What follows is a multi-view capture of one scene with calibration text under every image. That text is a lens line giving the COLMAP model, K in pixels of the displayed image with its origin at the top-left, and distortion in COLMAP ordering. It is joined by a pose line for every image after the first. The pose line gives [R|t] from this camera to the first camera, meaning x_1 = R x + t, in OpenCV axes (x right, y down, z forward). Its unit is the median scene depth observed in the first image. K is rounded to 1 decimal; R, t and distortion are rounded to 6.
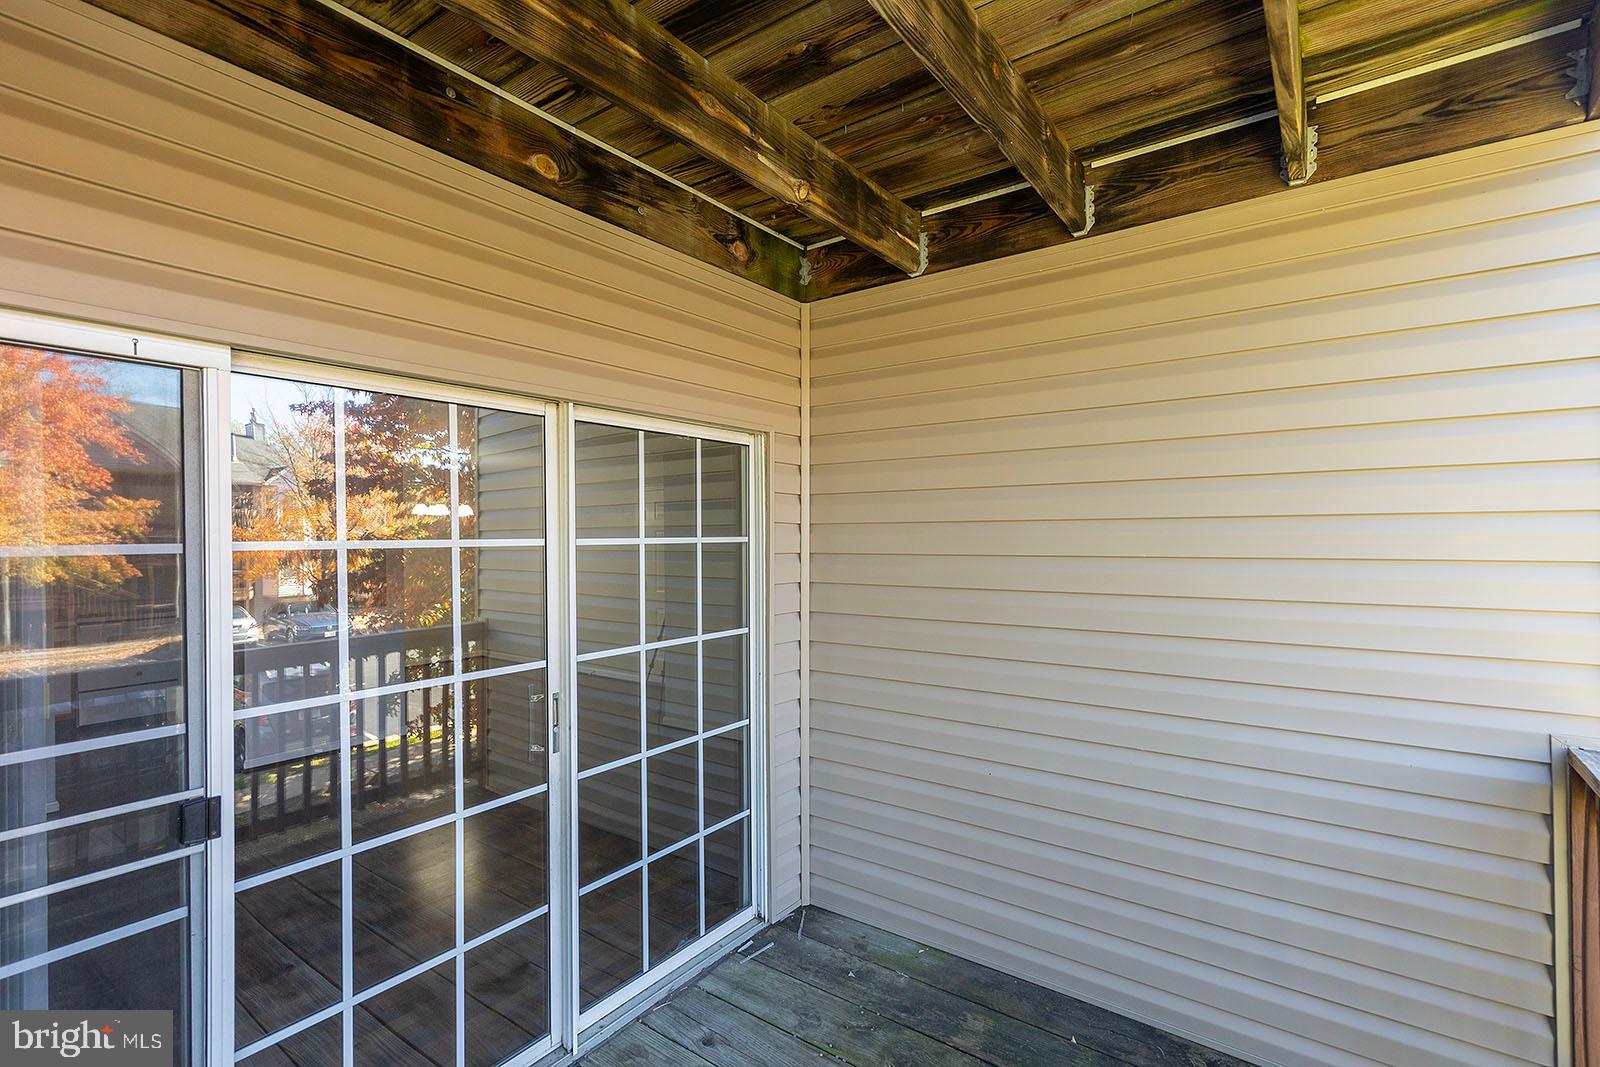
lens RADIAL K [[736.2, 0, 814.8], [0, 736.2, 523.8], [0, 0, 1]] dist [-0.000891, -0.000152]
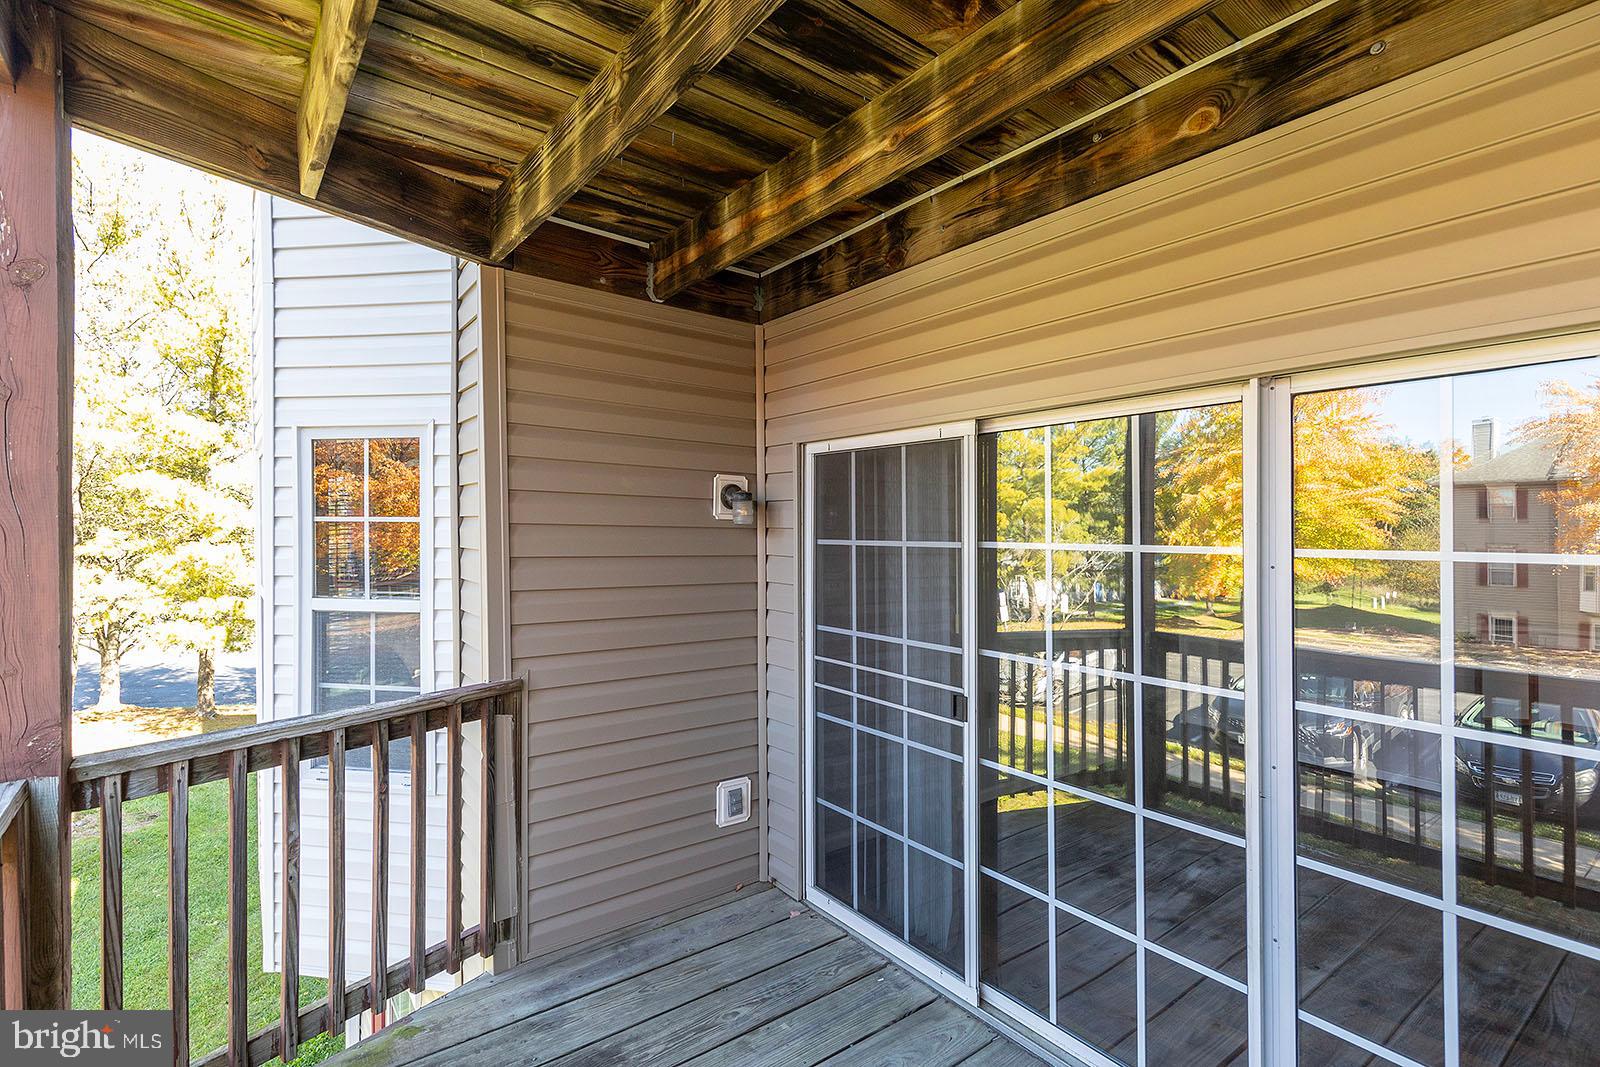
lens RADIAL K [[736.2, 0, 814.9], [0, 736.2, 537.1], [0, 0, 1]] dist [-0.000891, -0.000152]
pose [[-0.287609, 0.002832, -0.957744, 0.657786], [-0.005834, 0.999972, 0.004709, 0.006518], [0.957730, 0.006942, -0.287584, 0.890164]]
